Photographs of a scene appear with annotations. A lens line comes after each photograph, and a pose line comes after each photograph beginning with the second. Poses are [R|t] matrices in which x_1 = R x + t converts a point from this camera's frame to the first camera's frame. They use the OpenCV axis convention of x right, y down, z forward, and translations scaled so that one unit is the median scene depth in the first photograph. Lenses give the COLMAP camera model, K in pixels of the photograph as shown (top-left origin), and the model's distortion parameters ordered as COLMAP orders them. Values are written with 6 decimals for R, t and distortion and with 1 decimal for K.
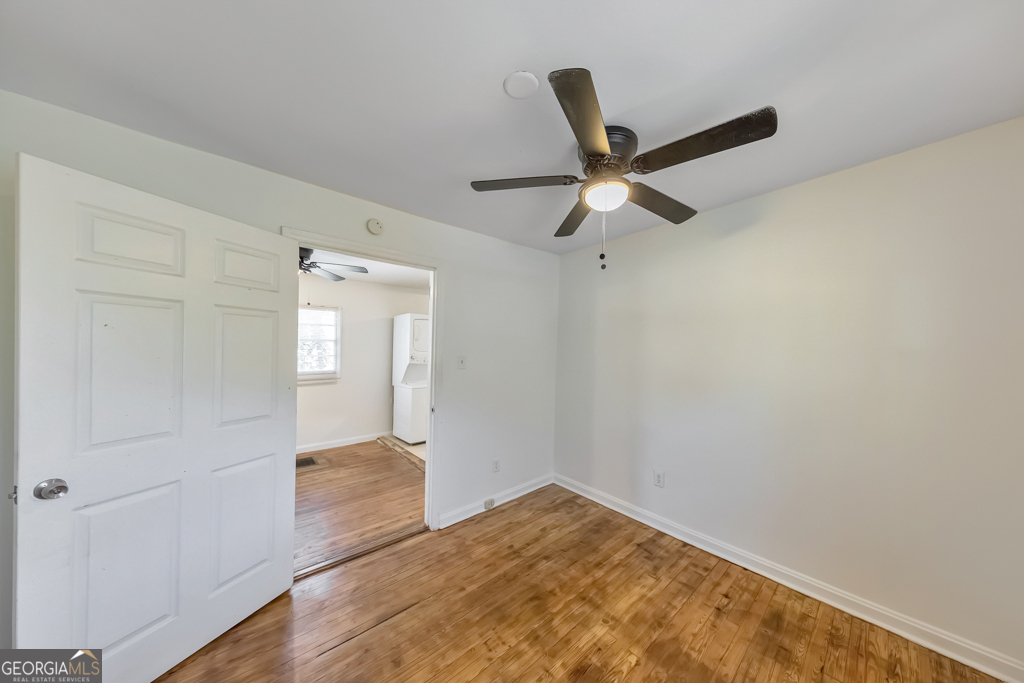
lens RADIAL K [[328.4, 0, 535.5], [0, 328.4, 358.3], [0, 0, 1]] dist [0.004676, -0.000246]
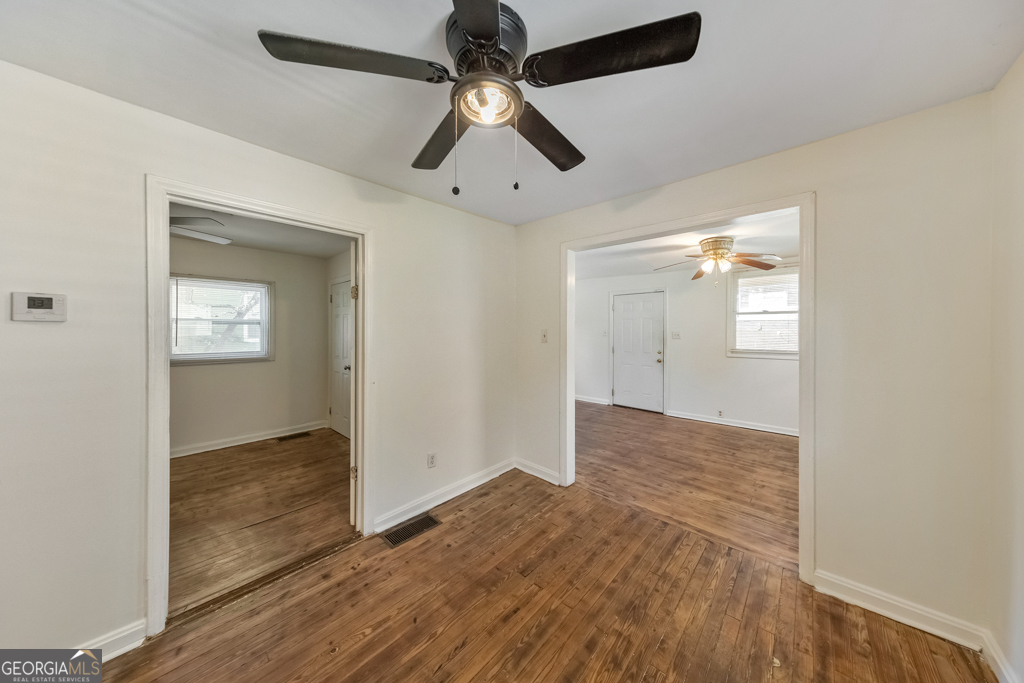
lens RADIAL K [[328.4, 0, 521.2], [0, 328.4, 336.5], [0, 0, 1]] dist [0.004676, -0.000246]
pose [[-0.995388, -0.010258, -0.095380, -1.209644], [-0.014150, 0.999091, 0.040213, -0.056795], [0.094881, 0.041378, -0.994628, 2.170648]]
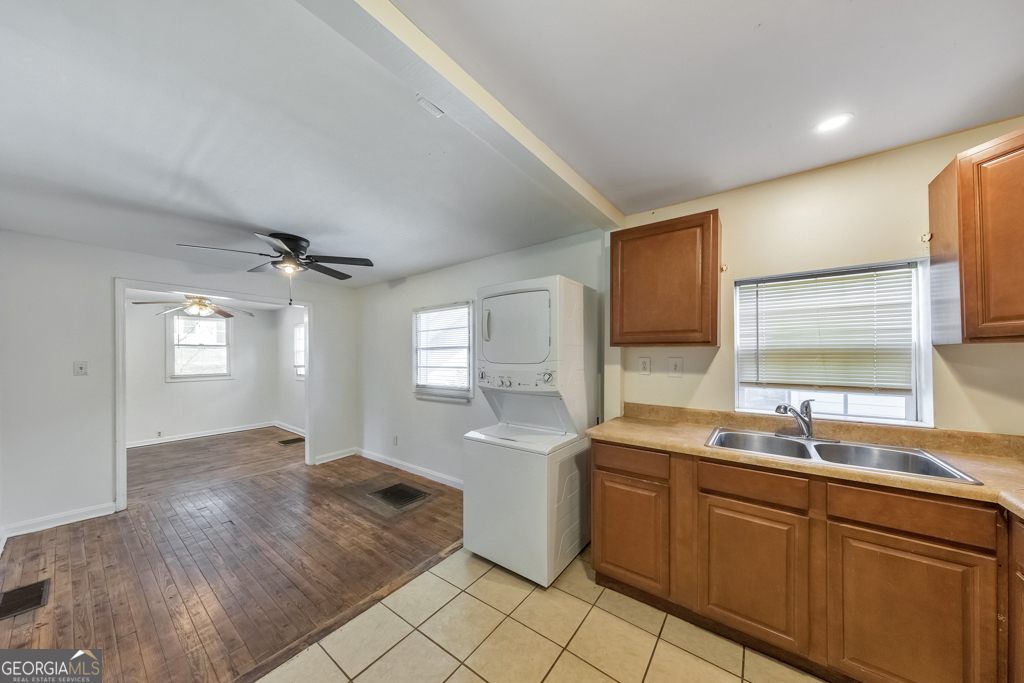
lens RADIAL K [[328.4, 0, 510.2], [0, 328.4, 355.0], [0, 0, 1]] dist [0.004676, -0.000246]
pose [[0.177828, -0.012535, -0.983982, 0.302331], [-0.014649, 0.999774, -0.015383, -0.060212], [0.983953, 0.017150, 0.177604, 2.253911]]
